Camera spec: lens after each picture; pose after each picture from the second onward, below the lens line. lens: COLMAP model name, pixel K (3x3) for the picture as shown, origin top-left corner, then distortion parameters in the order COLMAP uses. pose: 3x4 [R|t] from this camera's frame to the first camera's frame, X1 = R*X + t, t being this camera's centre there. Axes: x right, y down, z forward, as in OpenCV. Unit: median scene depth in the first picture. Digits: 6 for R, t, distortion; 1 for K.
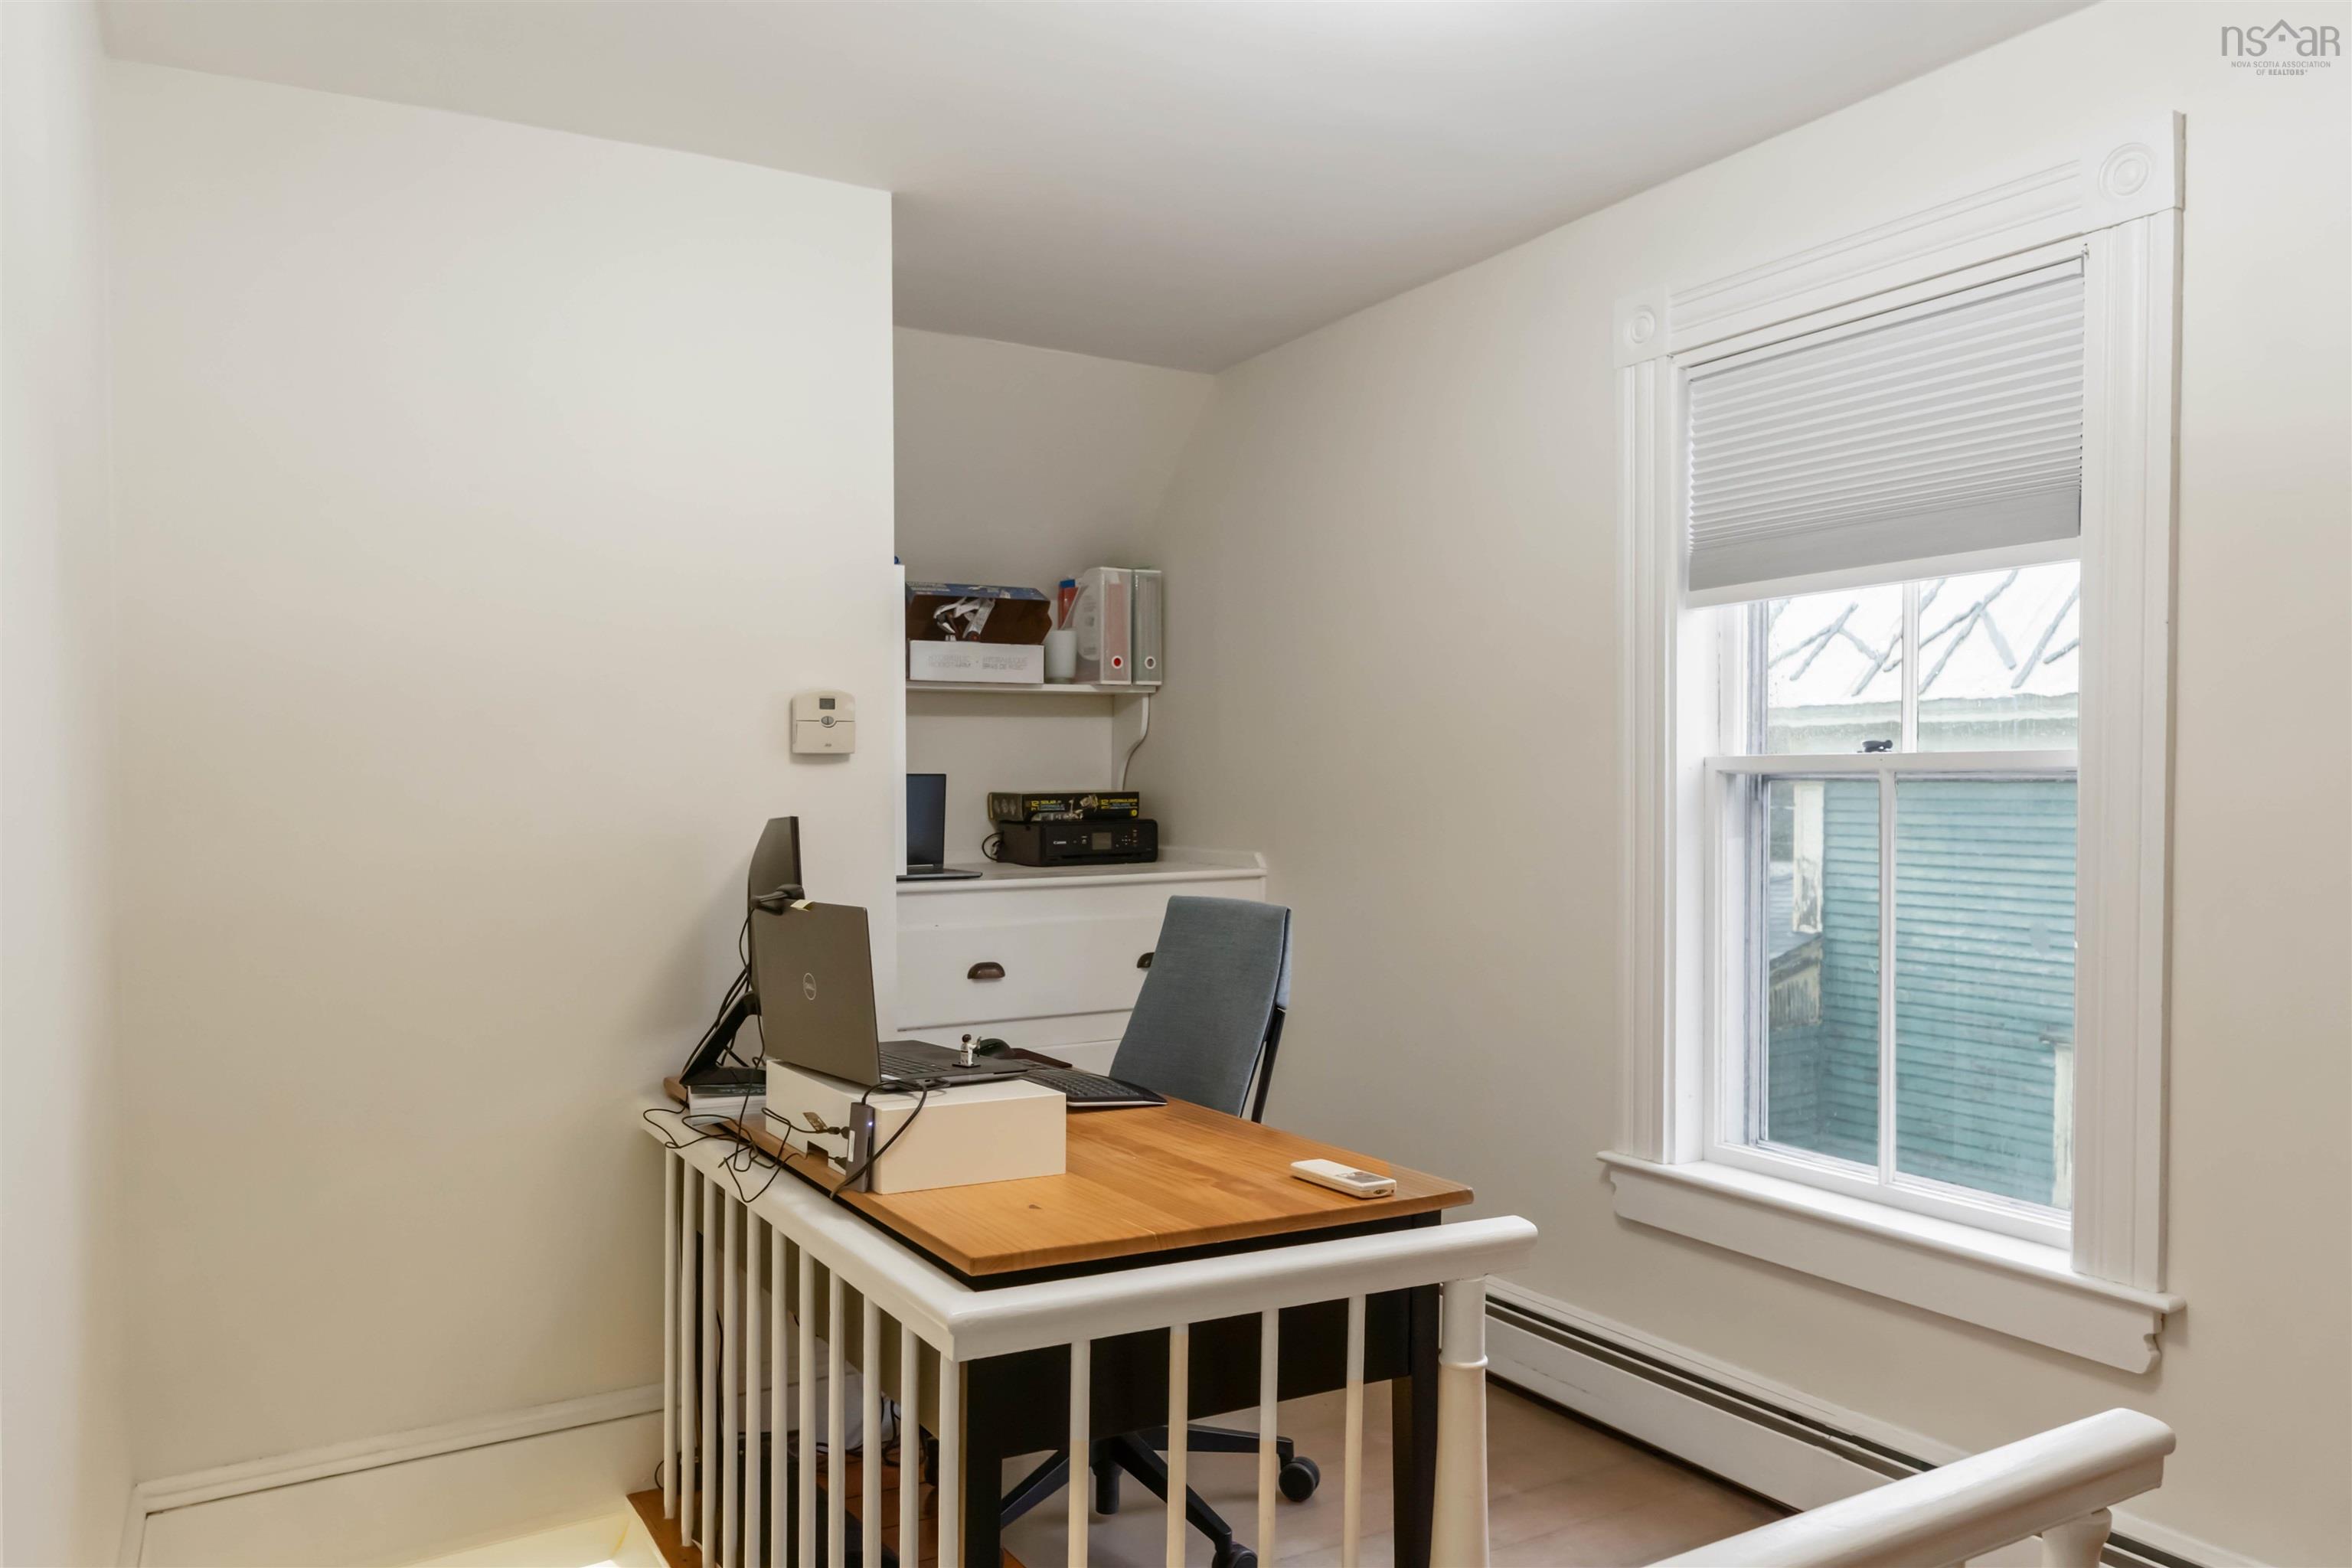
lens RADIAL K [[1674.5, 0, 1175.7], [0, 1674.5, 796.4], [0, 0, 1]] dist [0.011299, 0.000973]
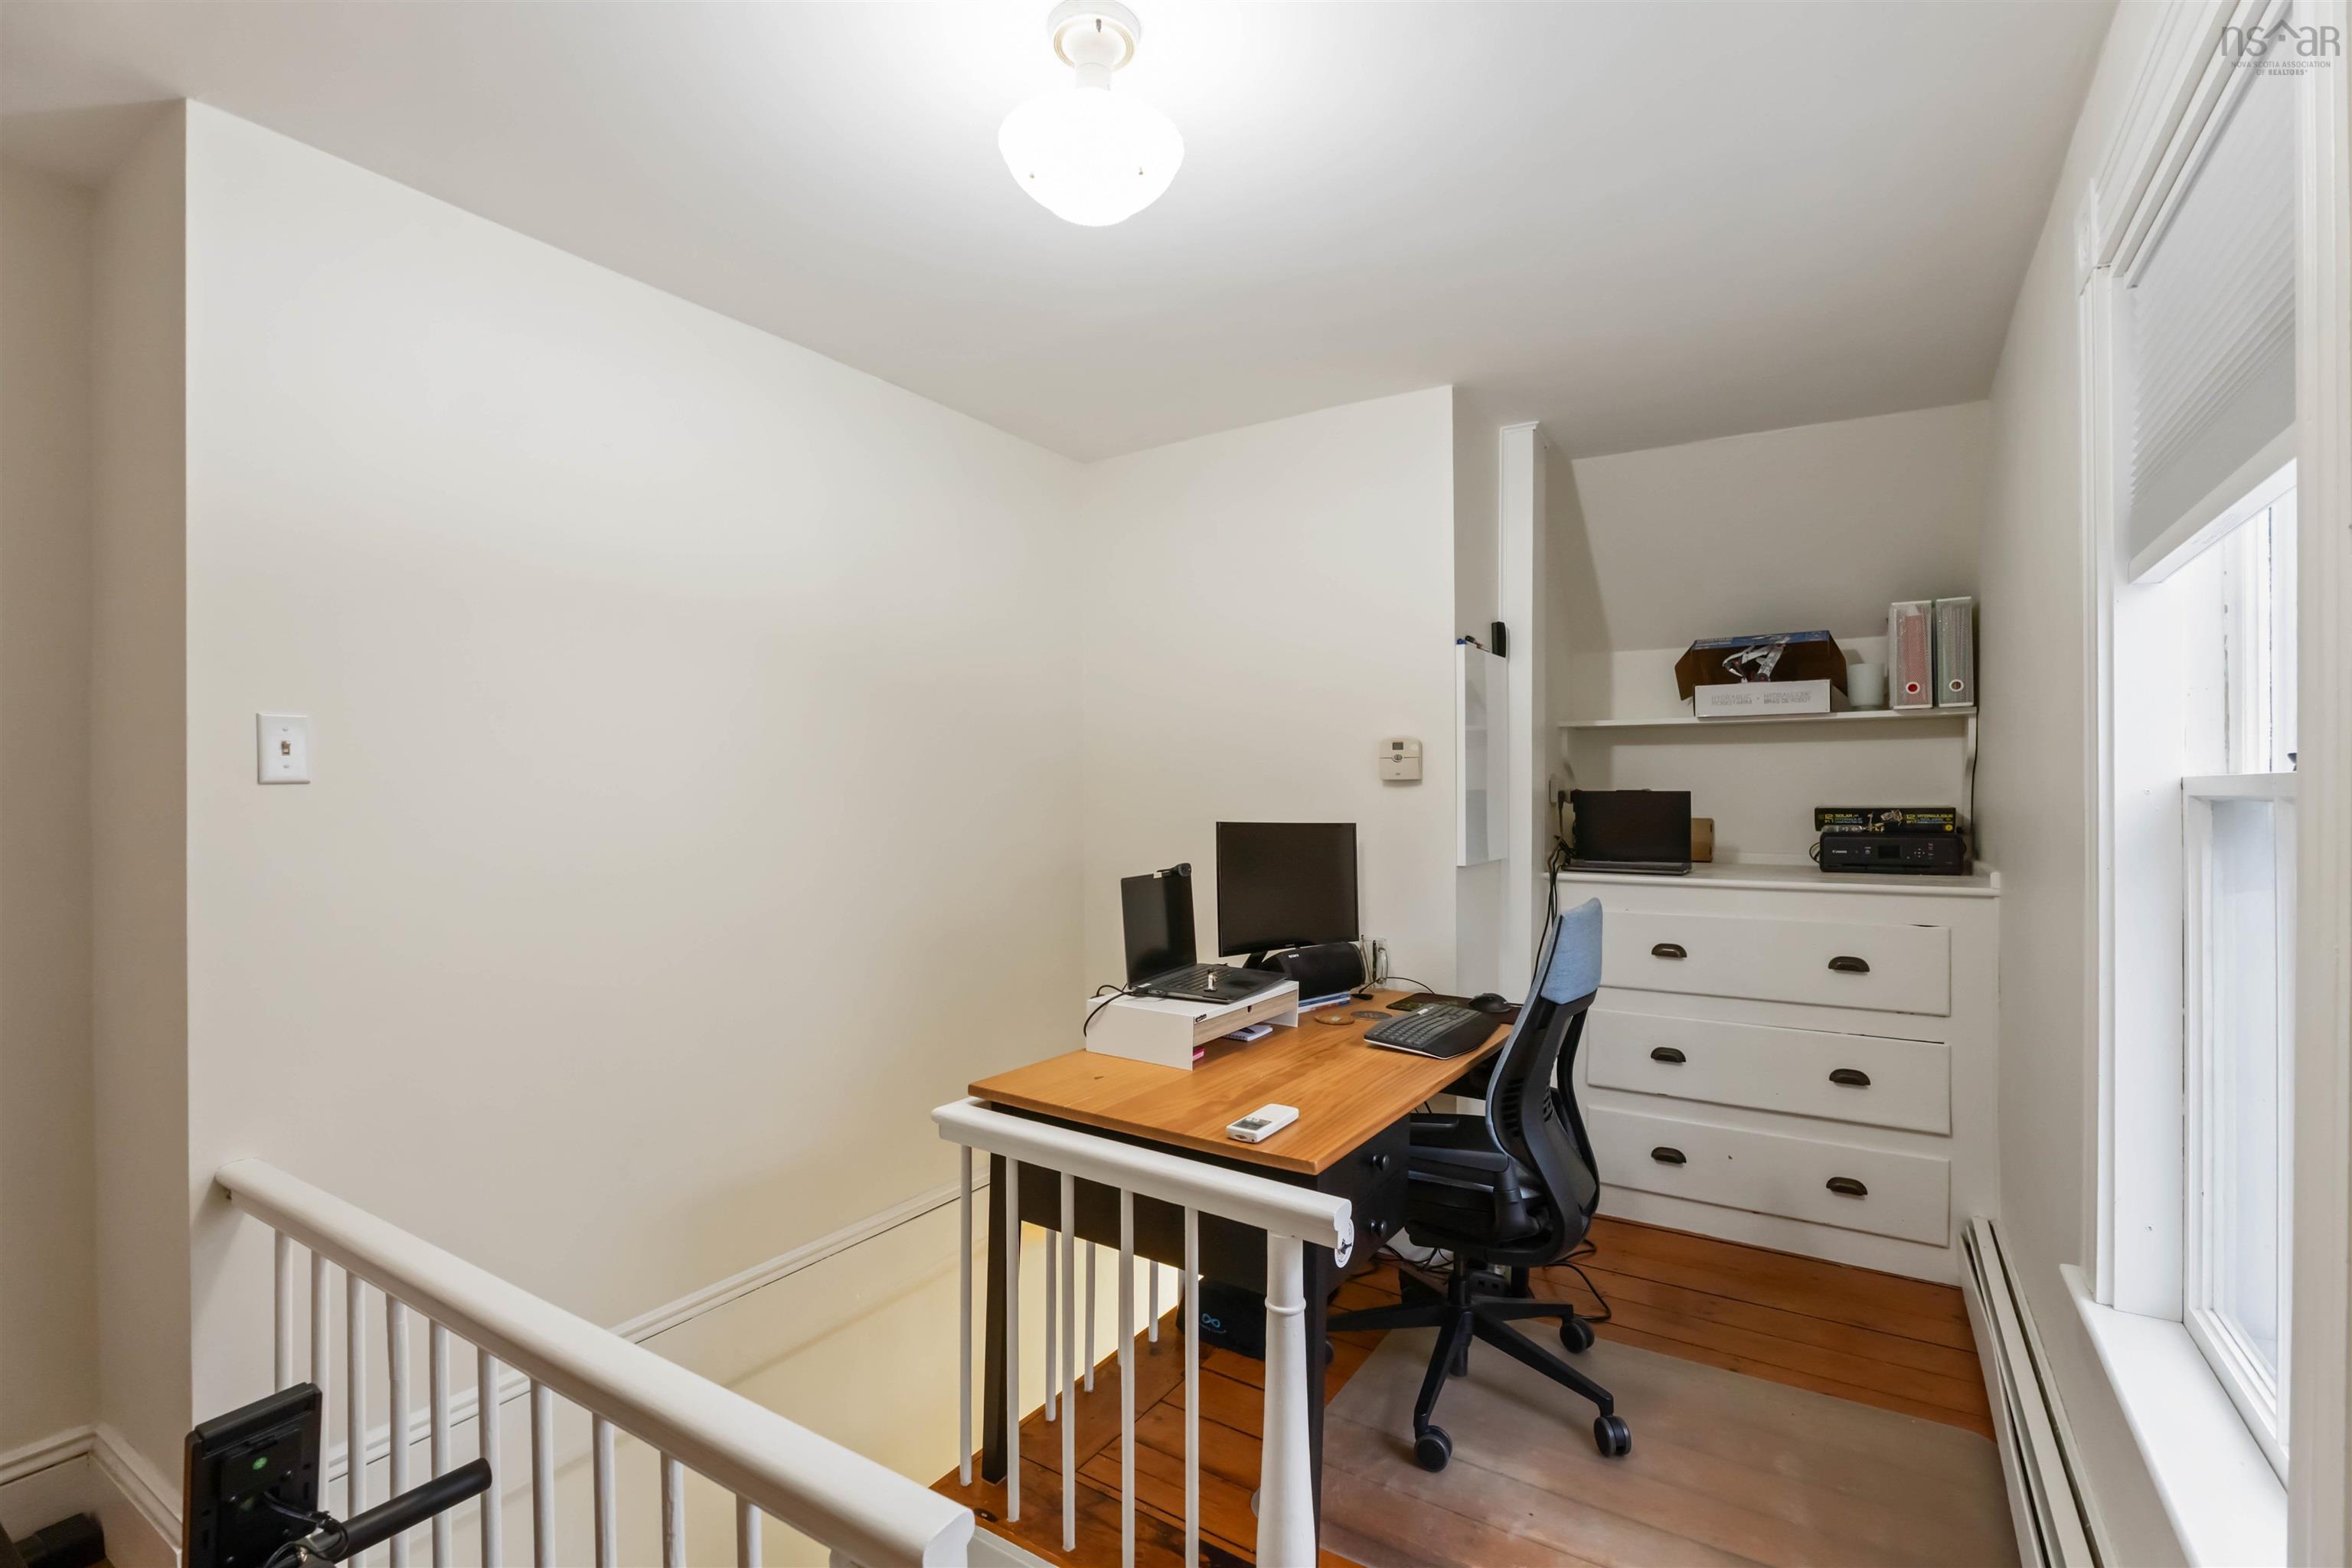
lens RADIAL K [[1057.4, 0, 1178.7], [0, 1057.4, 775.9], [0, 0, 1]] dist [-0.000451, 0.000156]
pose [[0.450312, -0.007200, -0.892842, 0.371028], [-0.009443, 0.999873, -0.012826, -0.010282], [0.892821, 0.014207, 0.450187, 0.278258]]
